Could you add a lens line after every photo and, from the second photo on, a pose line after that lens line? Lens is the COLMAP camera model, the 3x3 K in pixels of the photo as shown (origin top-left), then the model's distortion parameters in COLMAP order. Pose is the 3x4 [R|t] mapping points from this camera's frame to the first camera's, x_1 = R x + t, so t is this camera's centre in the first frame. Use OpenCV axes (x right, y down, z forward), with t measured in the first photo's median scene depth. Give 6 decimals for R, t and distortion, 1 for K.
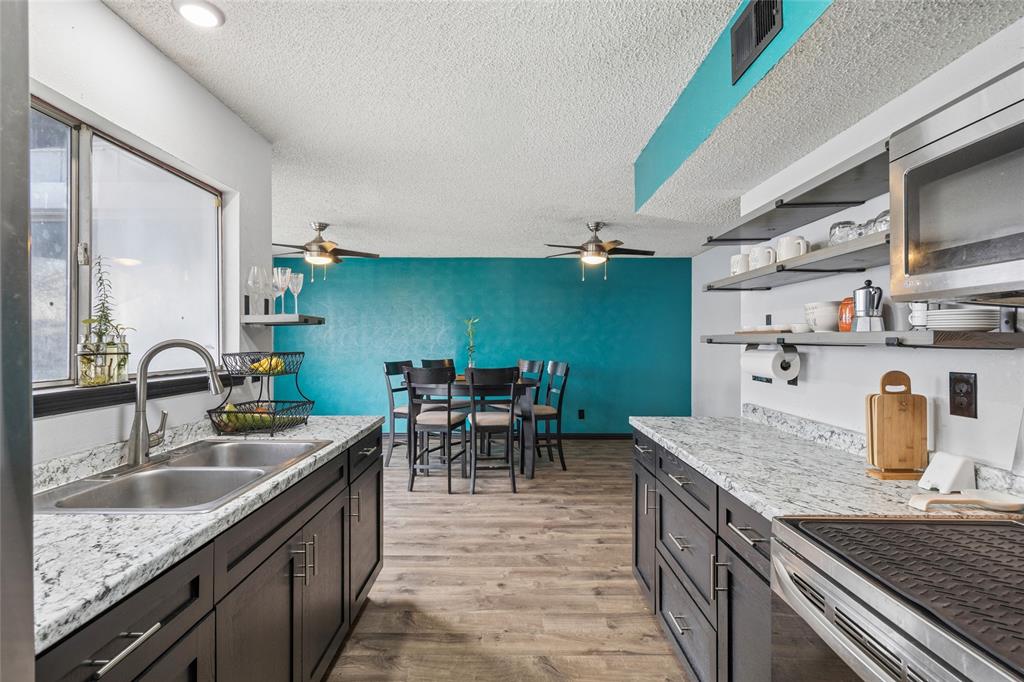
lens RADIAL K [[474.7, 0, 508.9], [0, 474.7, 338.1], [0, 0, 1]] dist [-0.003435, -0.000052]
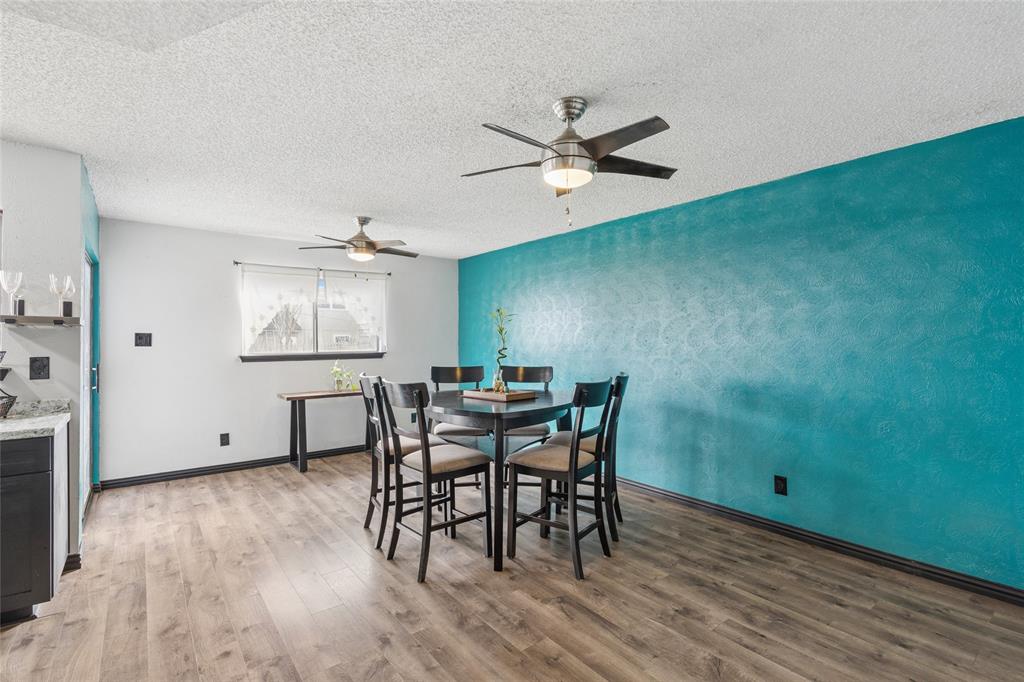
lens RADIAL K [[474.7, 0, 511.4], [0, 474.7, 339.7], [0, 0, 1]] dist [-0.003435, -0.000052]
pose [[0.617002, 0.002066, -0.786959, 1.204406], [0.001748, 0.999990, 0.003996, -0.000823], [0.786960, -0.003841, 0.616992, 1.447778]]
